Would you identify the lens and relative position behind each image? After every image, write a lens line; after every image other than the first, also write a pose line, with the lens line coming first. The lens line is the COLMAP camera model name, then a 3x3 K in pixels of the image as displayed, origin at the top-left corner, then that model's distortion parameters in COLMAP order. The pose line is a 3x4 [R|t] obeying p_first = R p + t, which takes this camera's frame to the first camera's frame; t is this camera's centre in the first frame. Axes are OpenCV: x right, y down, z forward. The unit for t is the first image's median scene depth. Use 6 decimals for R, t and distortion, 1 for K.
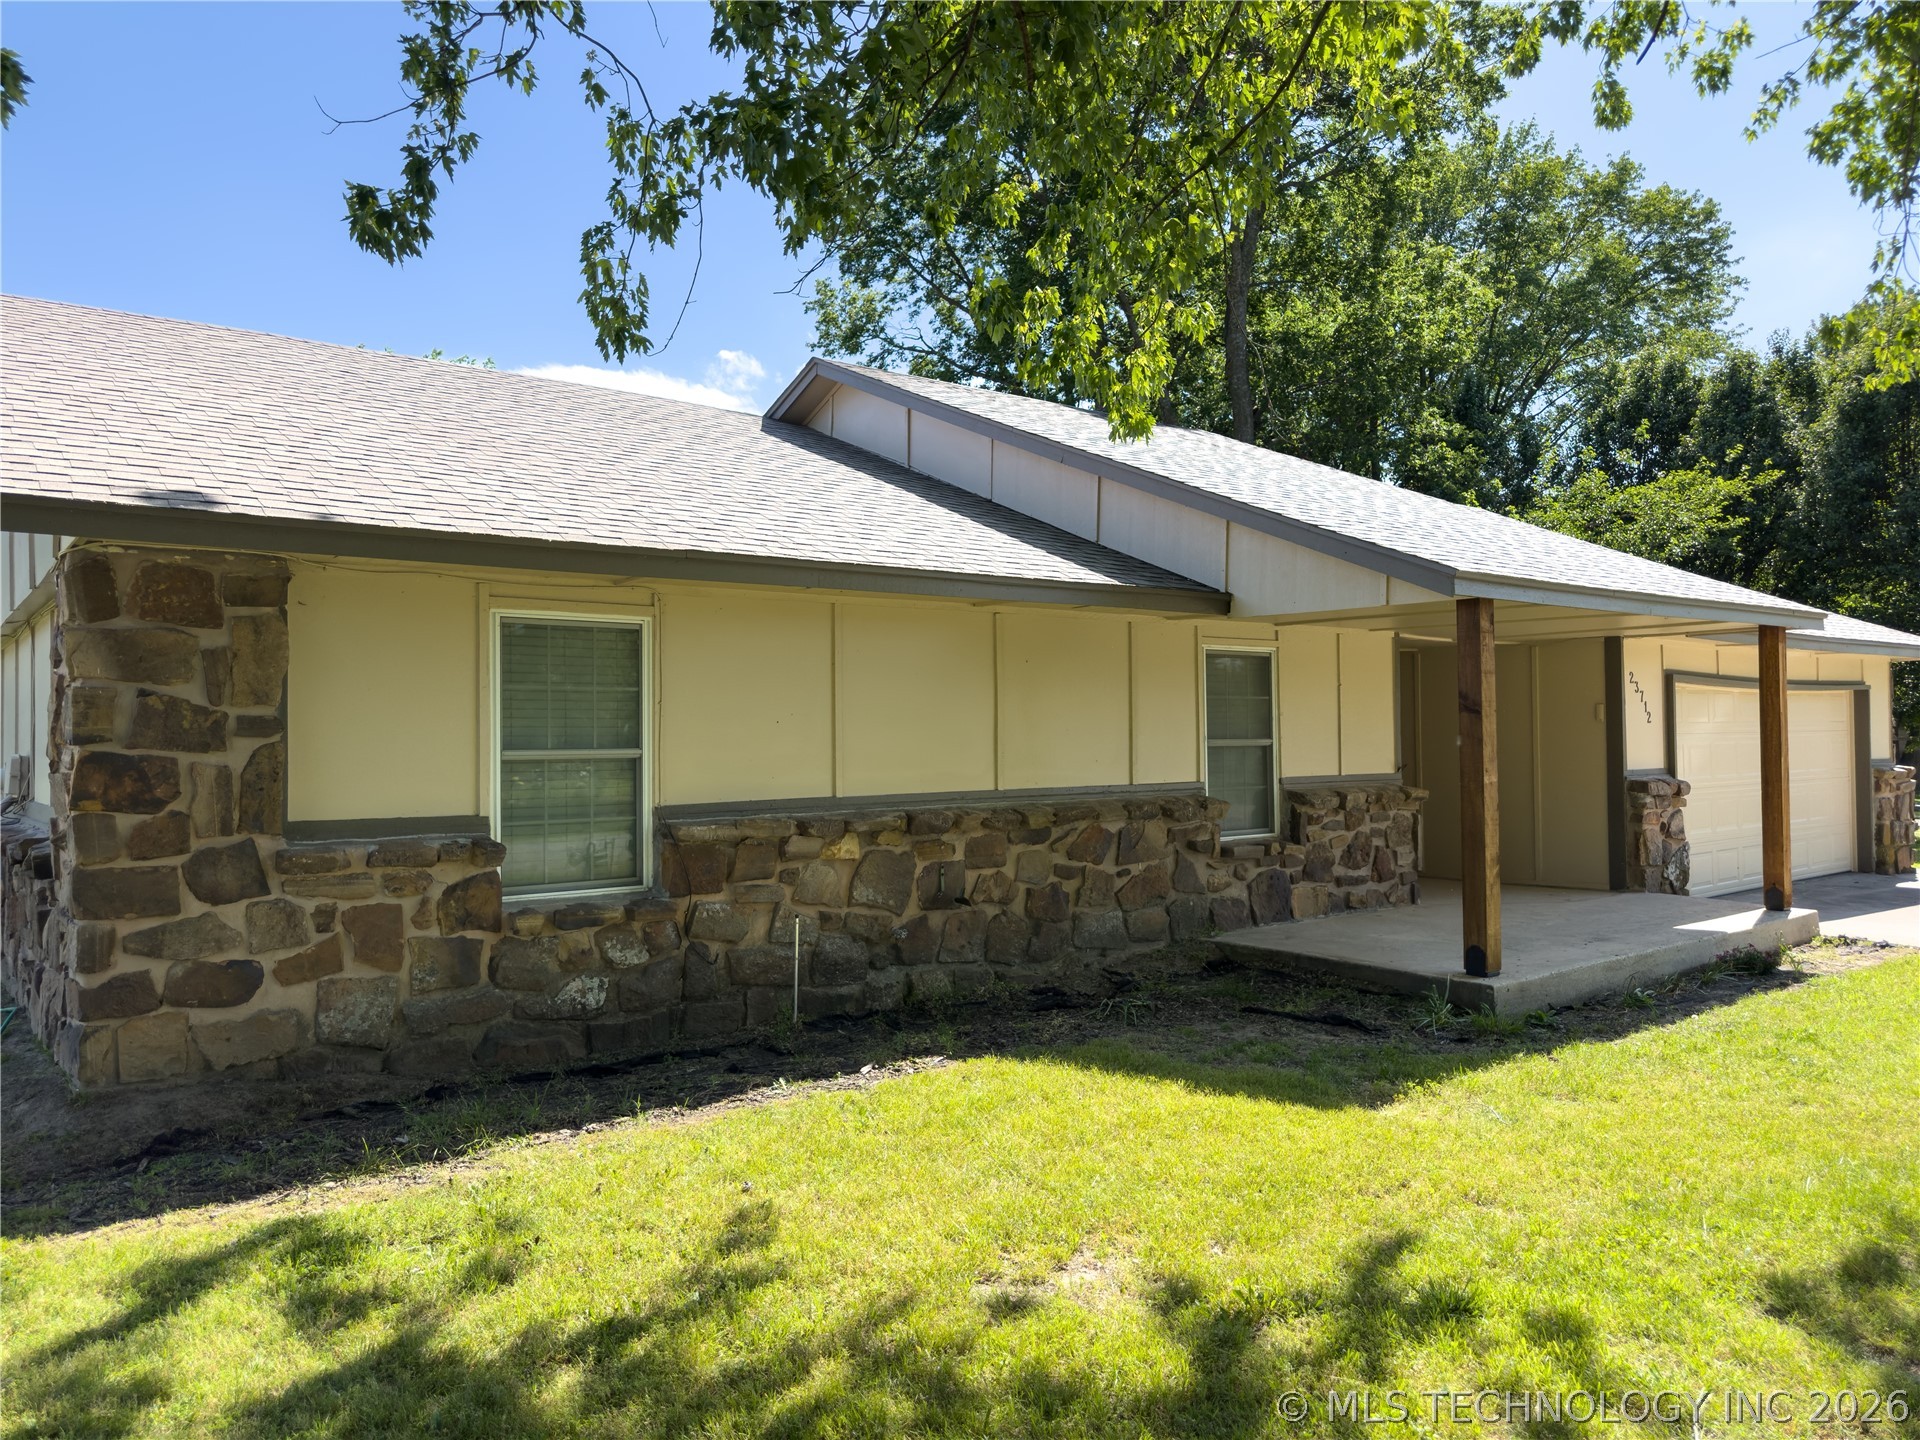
lens RADIAL K [[1368.9, 0, 947.2], [0, 1368.9, 716.9], [0, 0, 1]] dist [-0.004427, 0.007566]
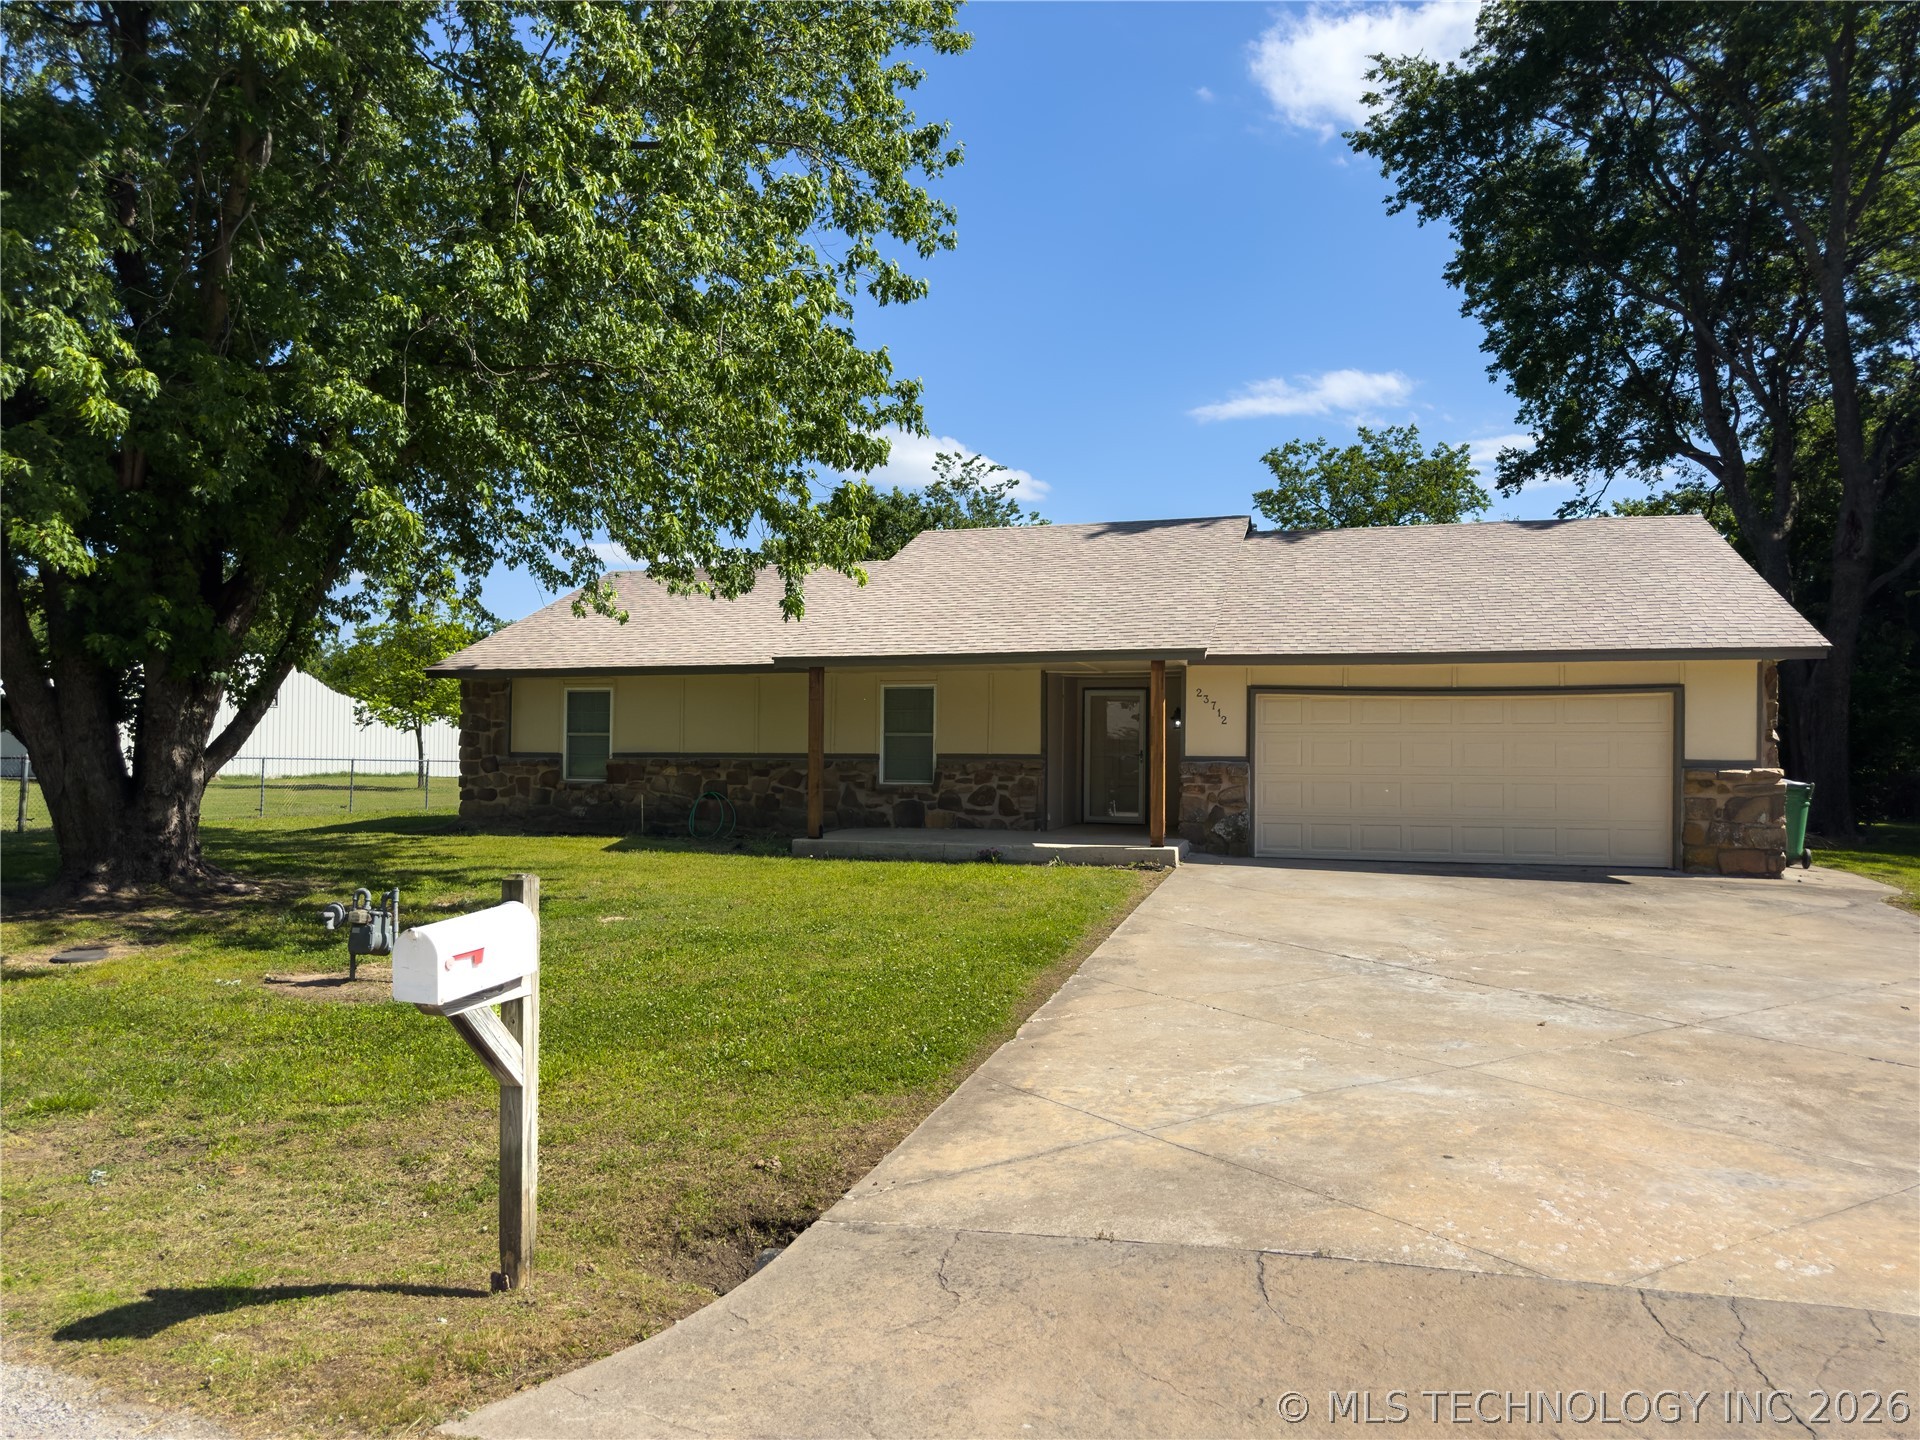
lens RADIAL K [[1358.4, 0, 946.2], [0, 1358.4, 720.0], [0, 0, 1]] dist [-0.000935, -0.004714]
pose [[0.566350, -0.002450, -0.824161, 1.684505], [0.003532, 0.999994, -0.000546, 0.000307], [0.824157, -0.002602, 0.566355, -0.032240]]
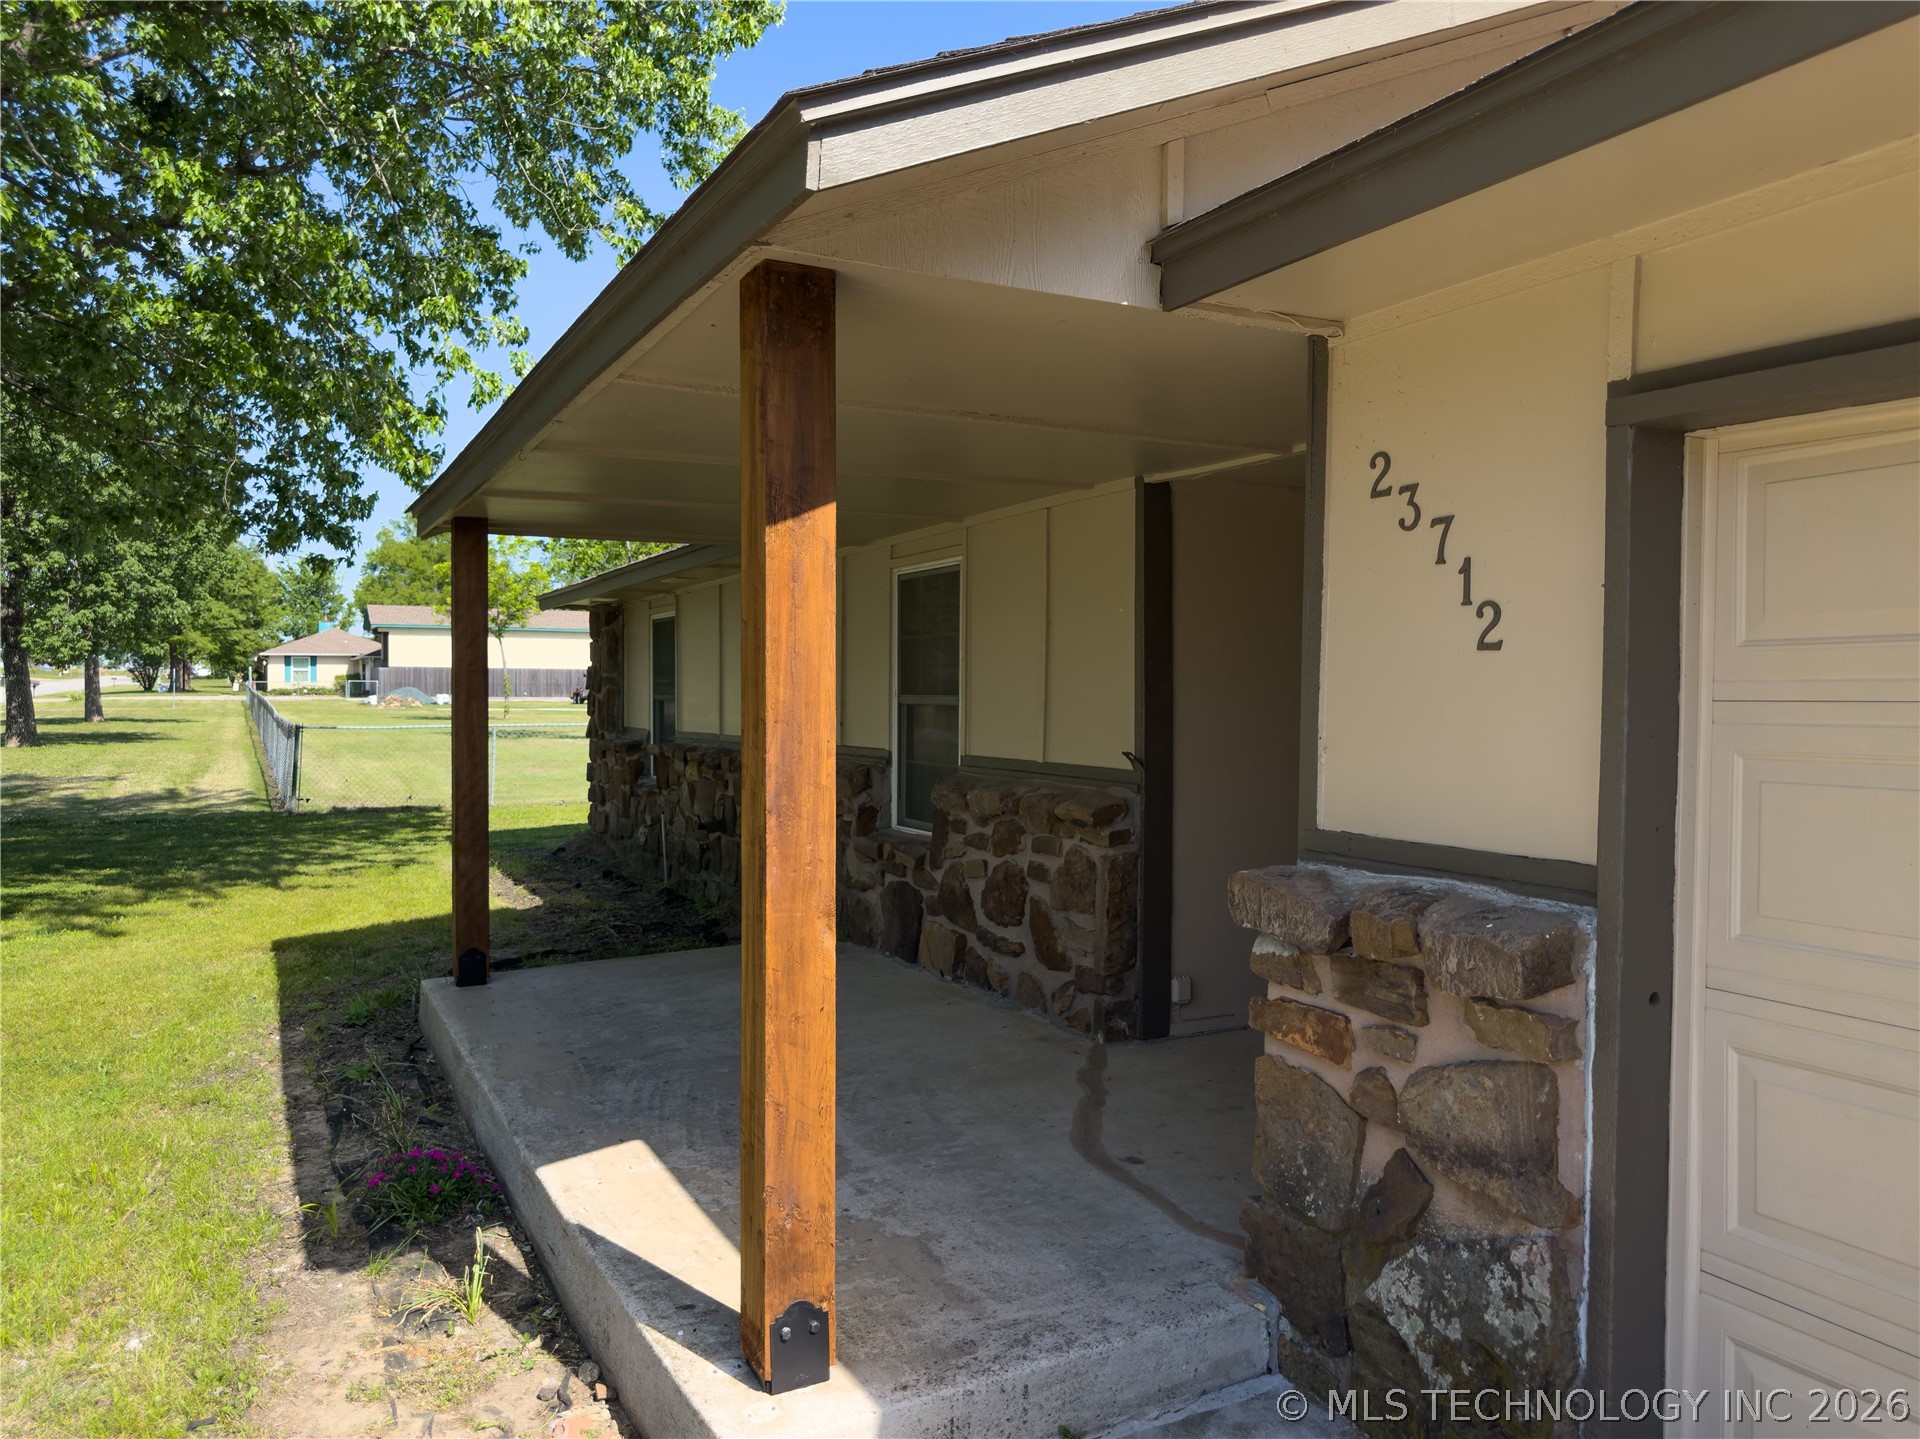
lens RADIAL K [[1390.8, 0, 960.0], [0, 1390.8, 719.5], [0, 0, 1]] dist [-0.004472, 0.001819]
pose [[-0.195015, 0.030693, -0.980320, 0.847136], [0.017906, 0.999455, 0.027730, 0.008938], [0.980637, -0.012145, -0.195458, 1.073170]]
